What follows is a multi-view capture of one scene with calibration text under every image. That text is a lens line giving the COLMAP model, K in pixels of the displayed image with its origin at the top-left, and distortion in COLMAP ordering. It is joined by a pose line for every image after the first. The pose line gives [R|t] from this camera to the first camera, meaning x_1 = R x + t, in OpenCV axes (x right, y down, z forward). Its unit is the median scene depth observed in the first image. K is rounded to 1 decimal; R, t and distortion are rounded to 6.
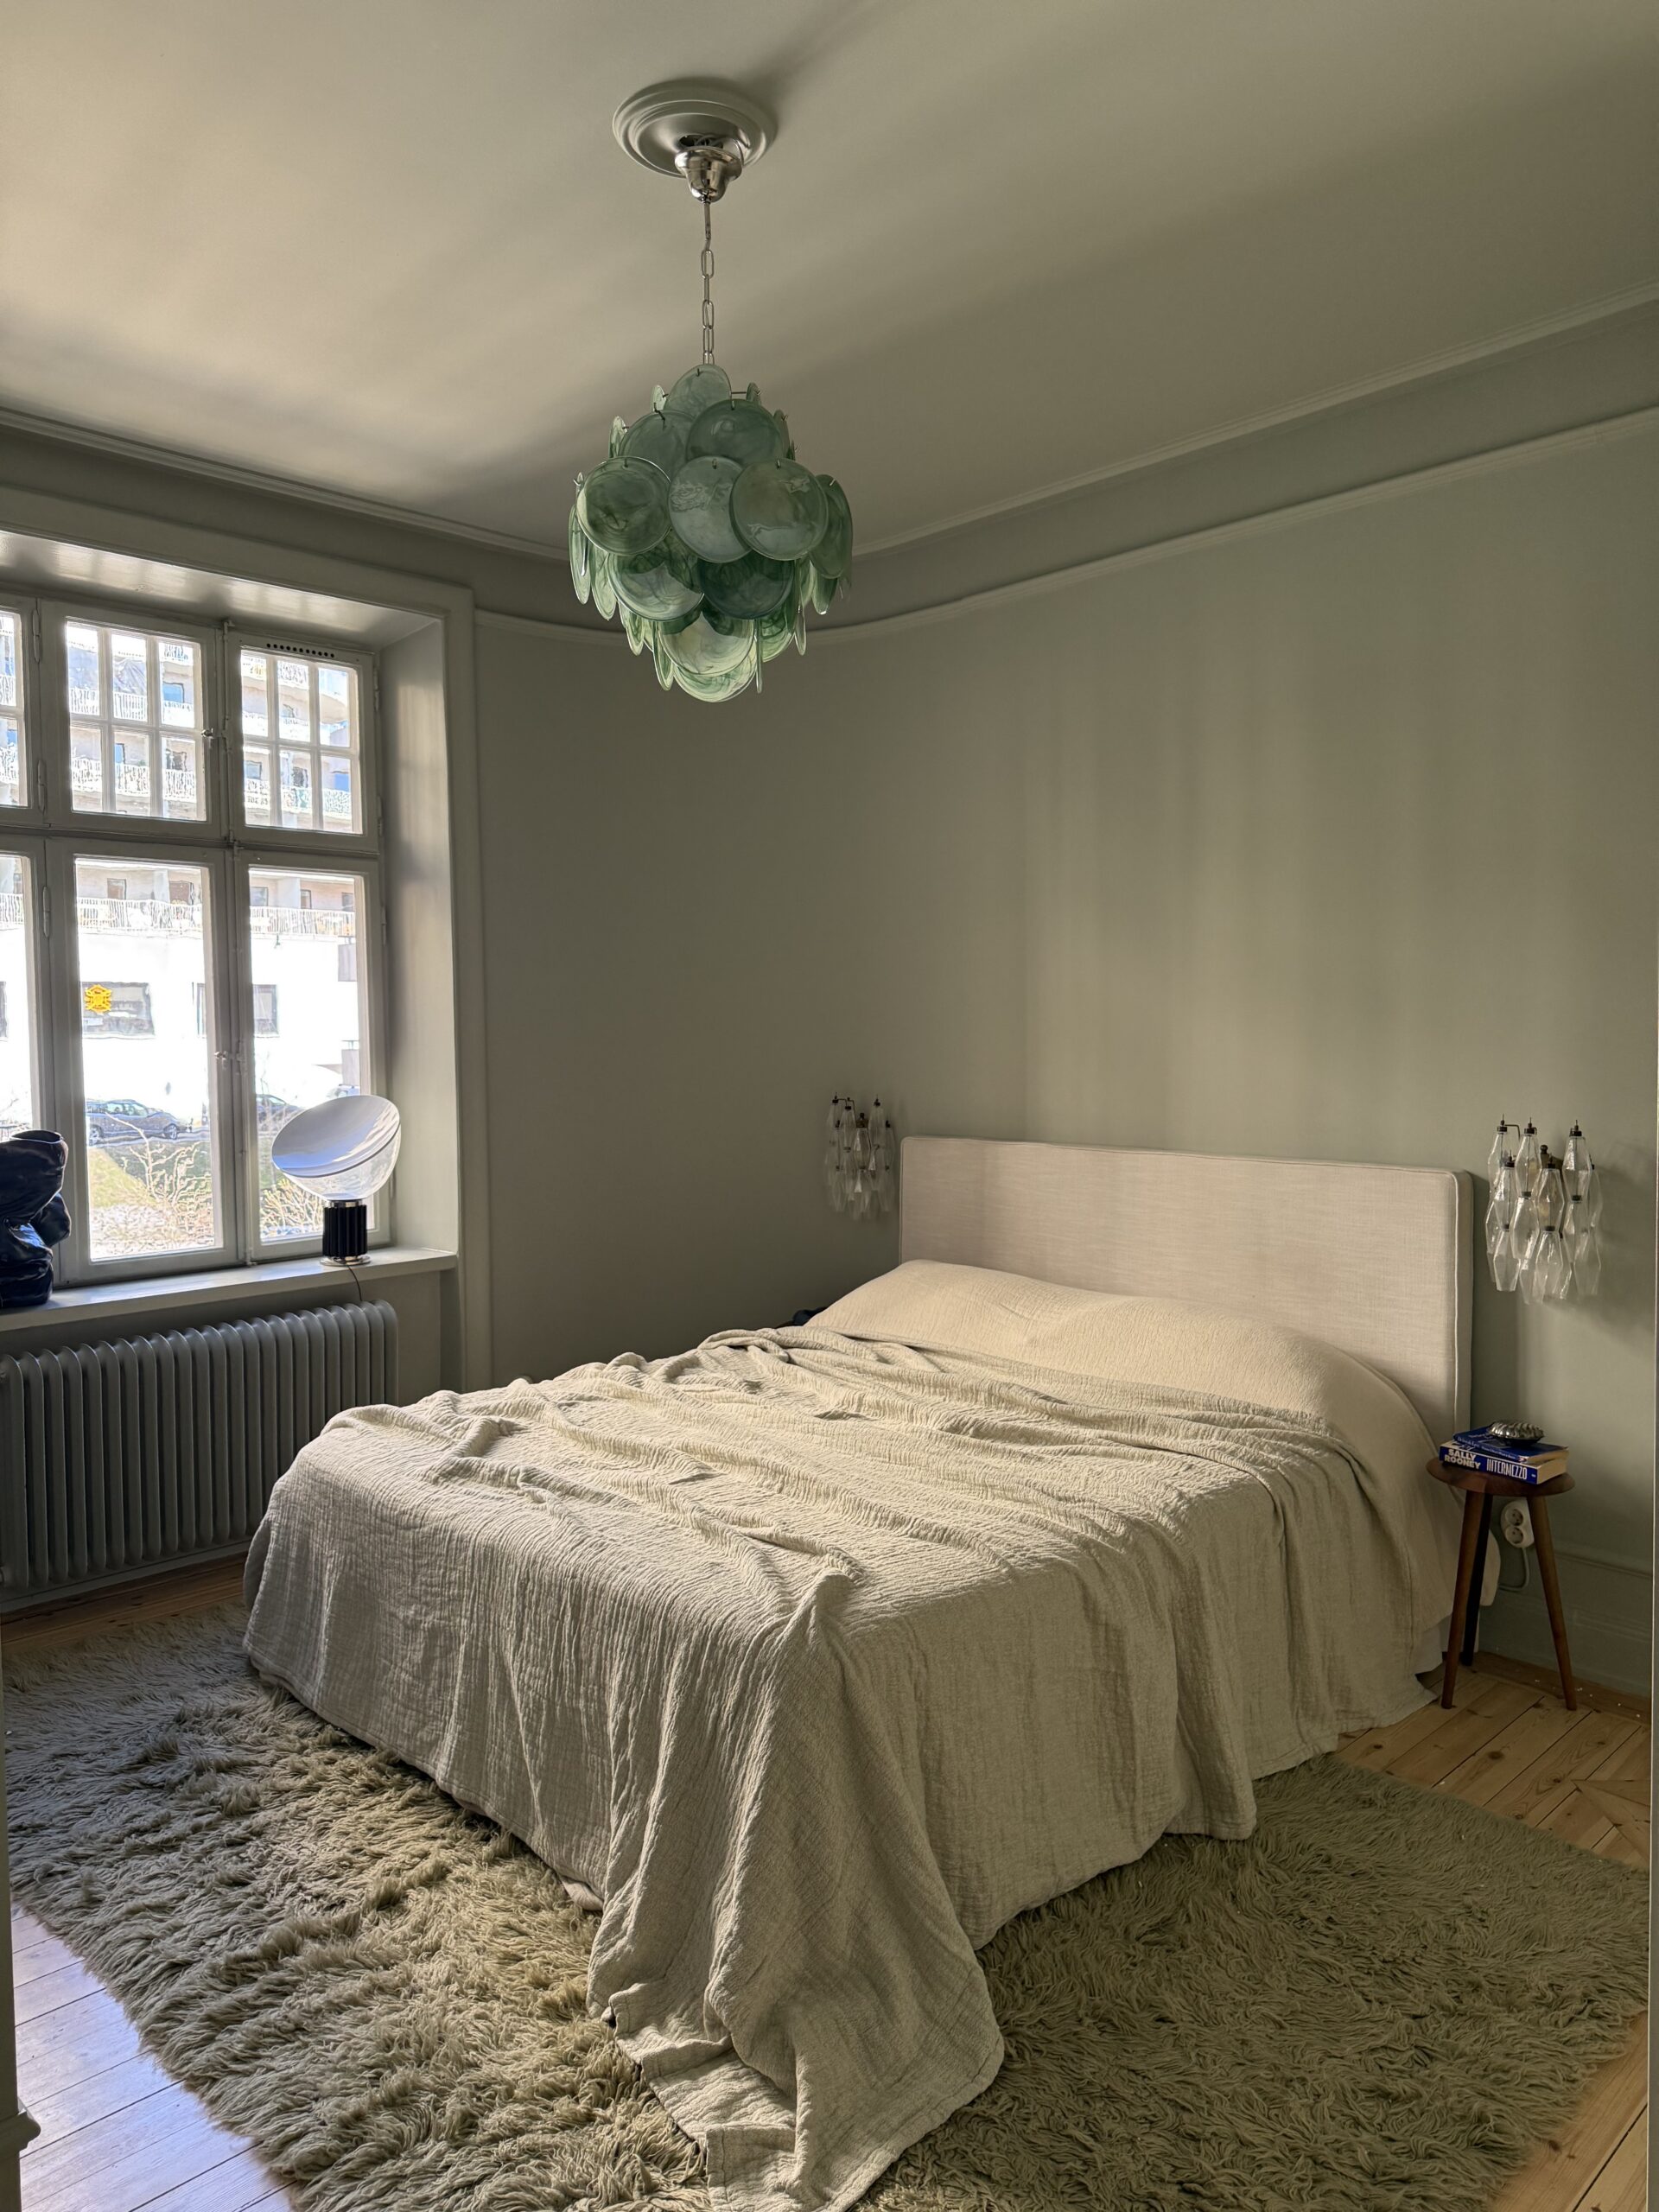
lens RADIAL K [[1569.7, 0, 829.7], [0, 1569.7, 1103.9], [0, 0, 1]] dist [0.003723, -0.016621]
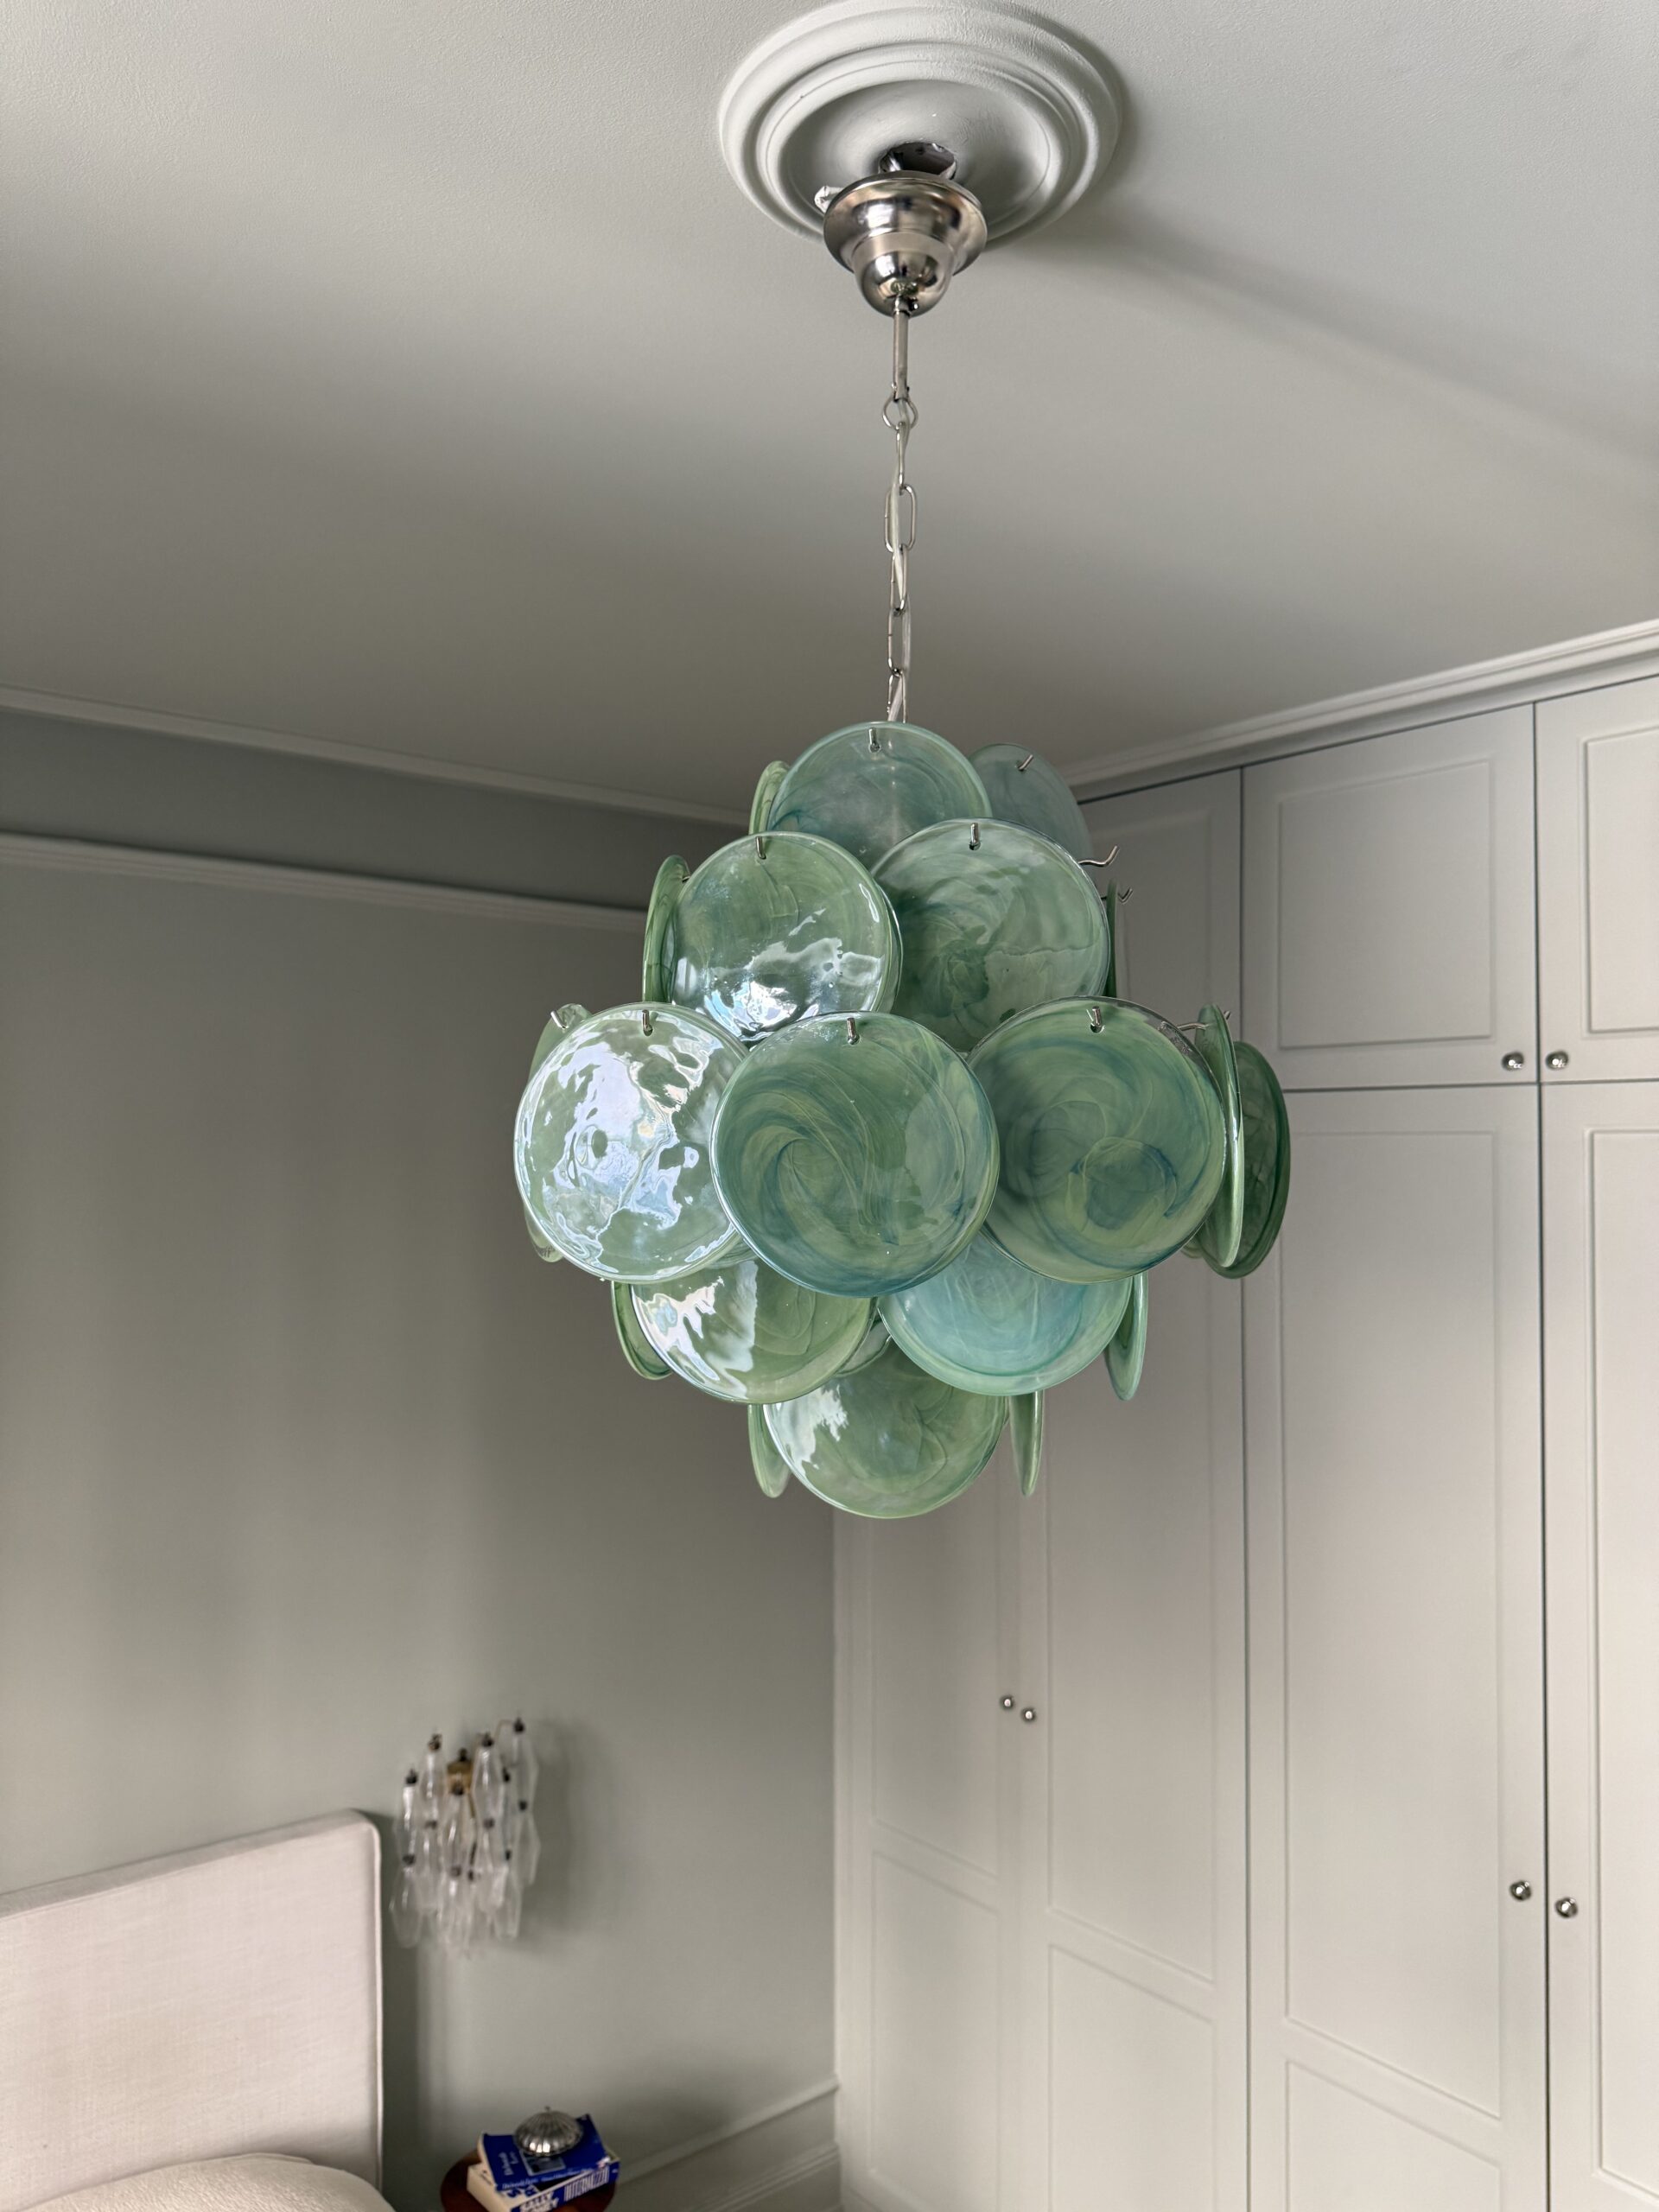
lens RADIAL K [[1569.7, 0, 821.4], [0, 1569.7, 1115.4], [0, 0, 1]] dist [0.003723, -0.016621]
pose [[0.109674, 0.023589, 0.993688, -0.328384], [0.054392, 0.998078, -0.029696, -0.257945], [-0.992478, 0.057306, 0.108180, 0.680911]]
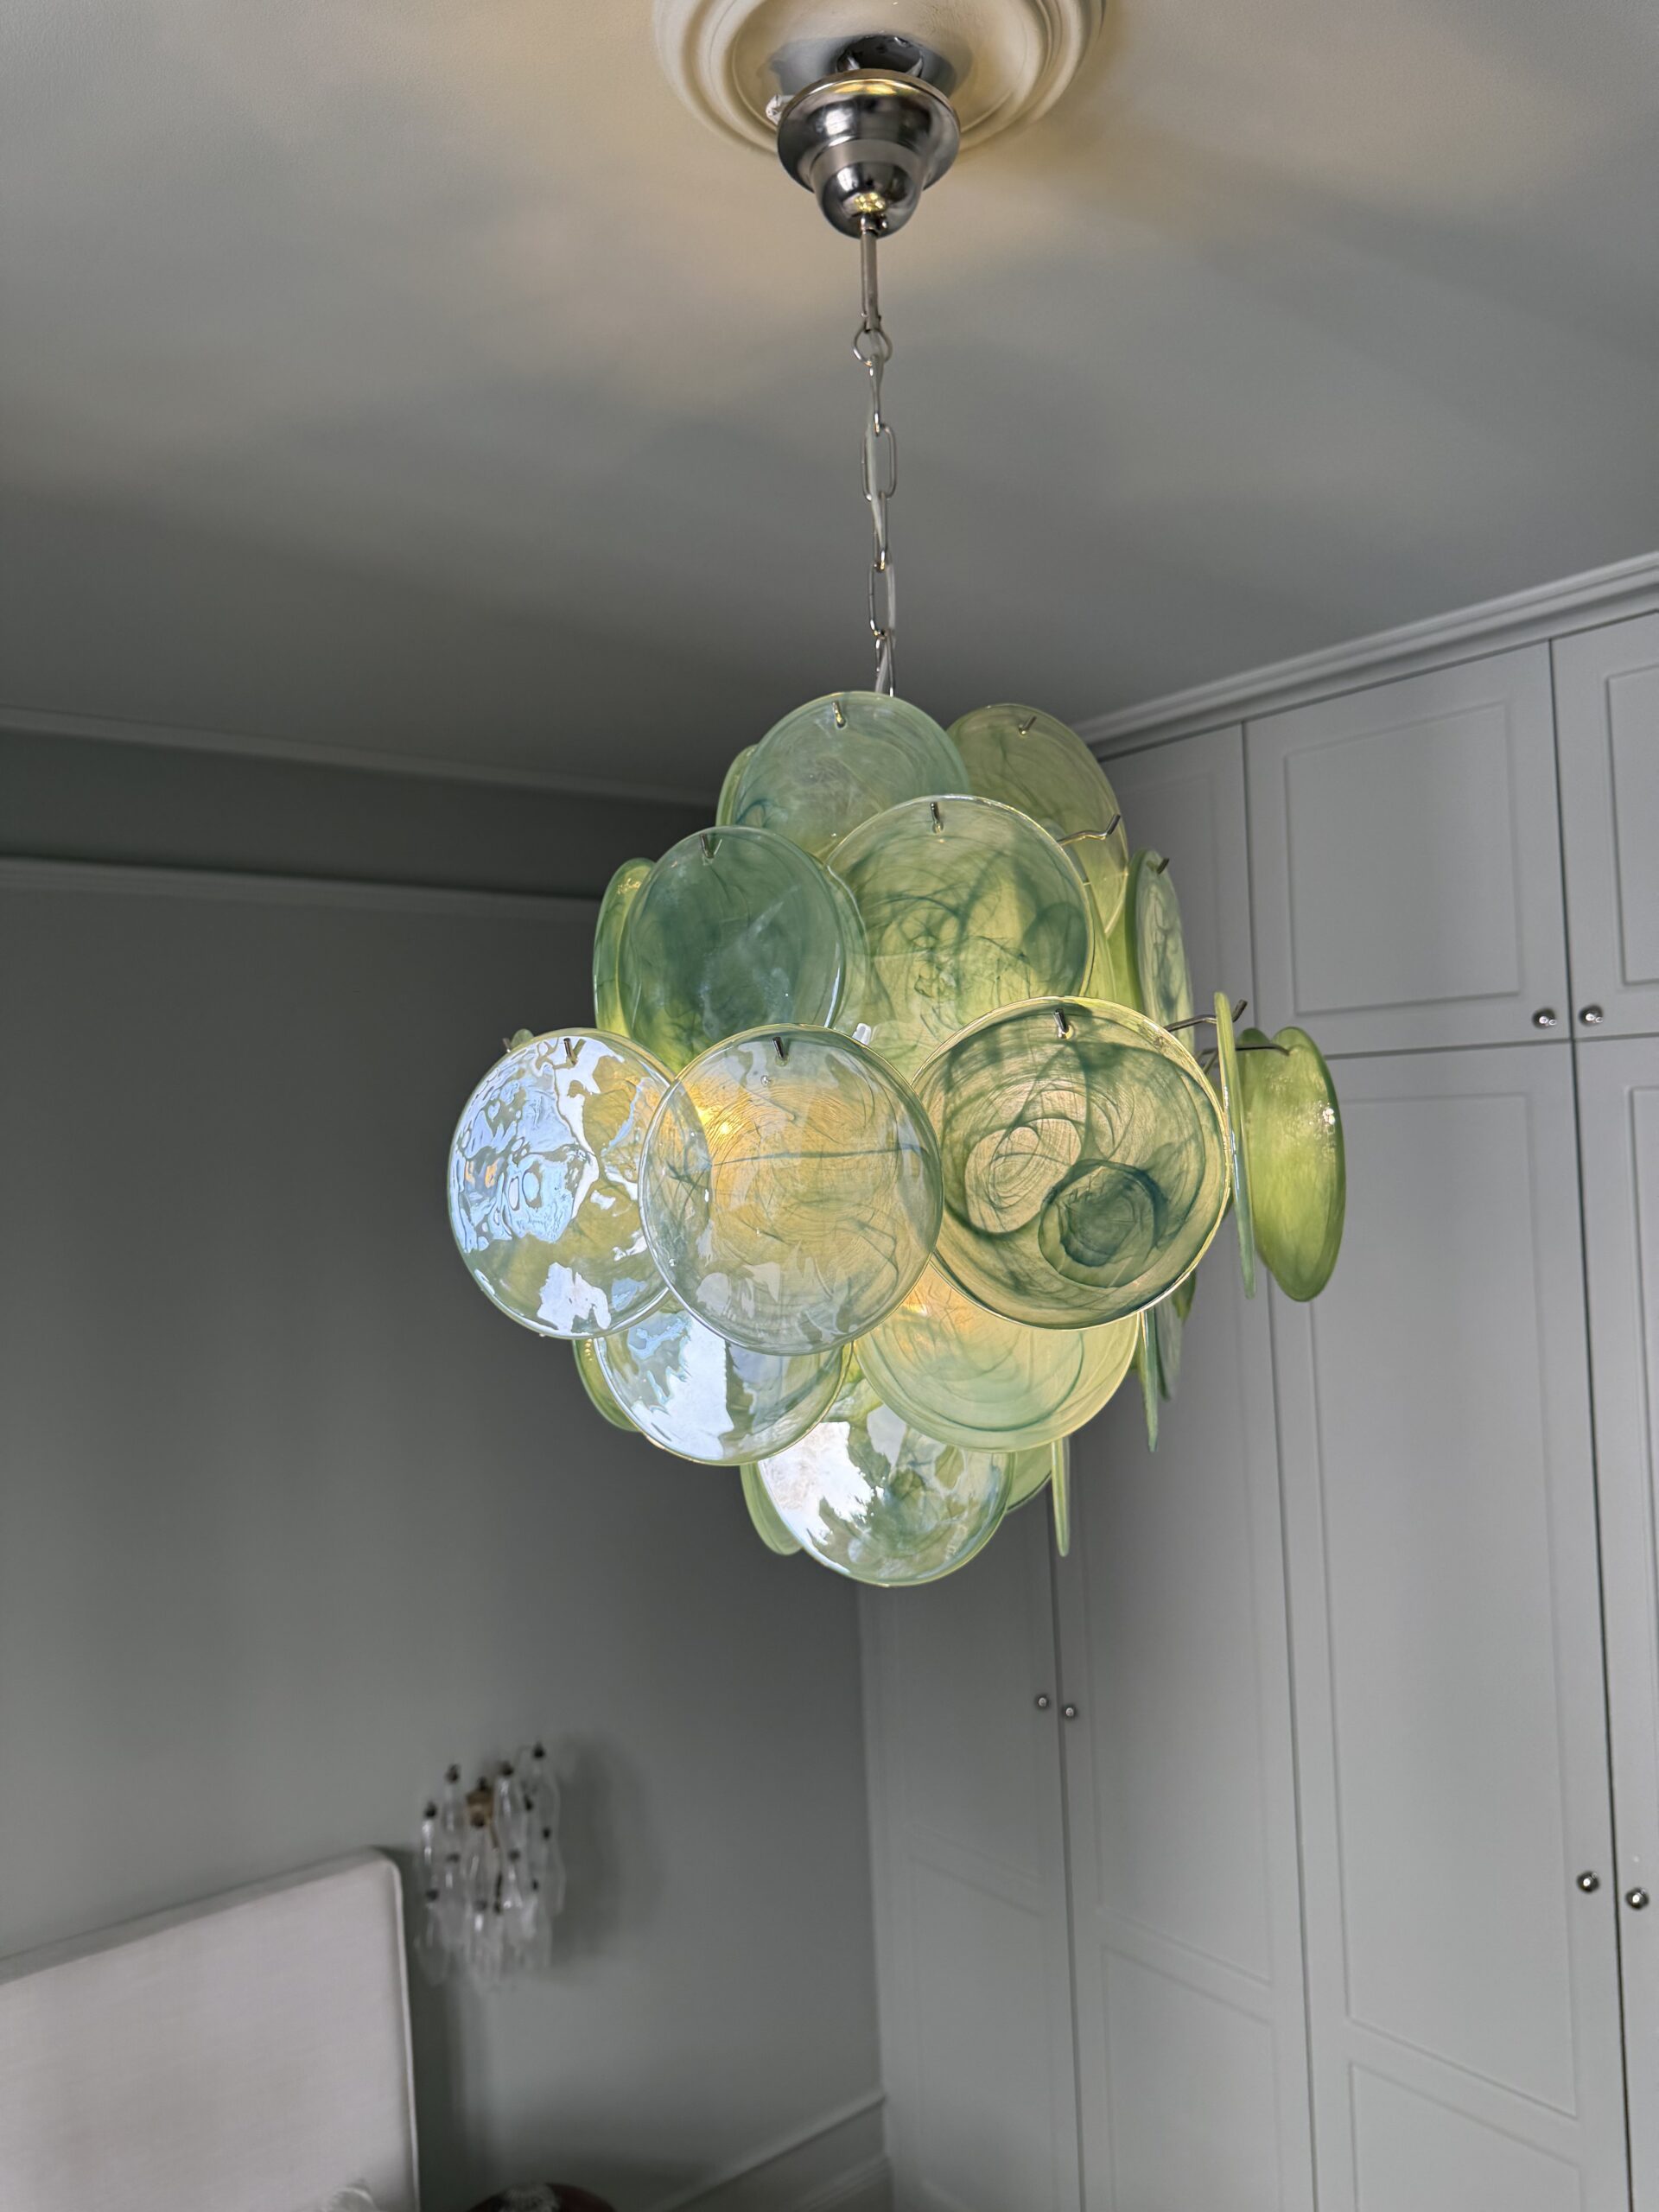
lens RADIAL K [[1569.7, 0, 821.4], [0, 1569.7, 1111.4], [0, 0, 1]] dist [0.003723, -0.016621]
pose [[0.111232, 0.008034, 0.993762, -0.299434], [0.101099, 0.994688, -0.019358, -0.264106], [-0.988639, 0.102622, 0.109829, 0.683375]]
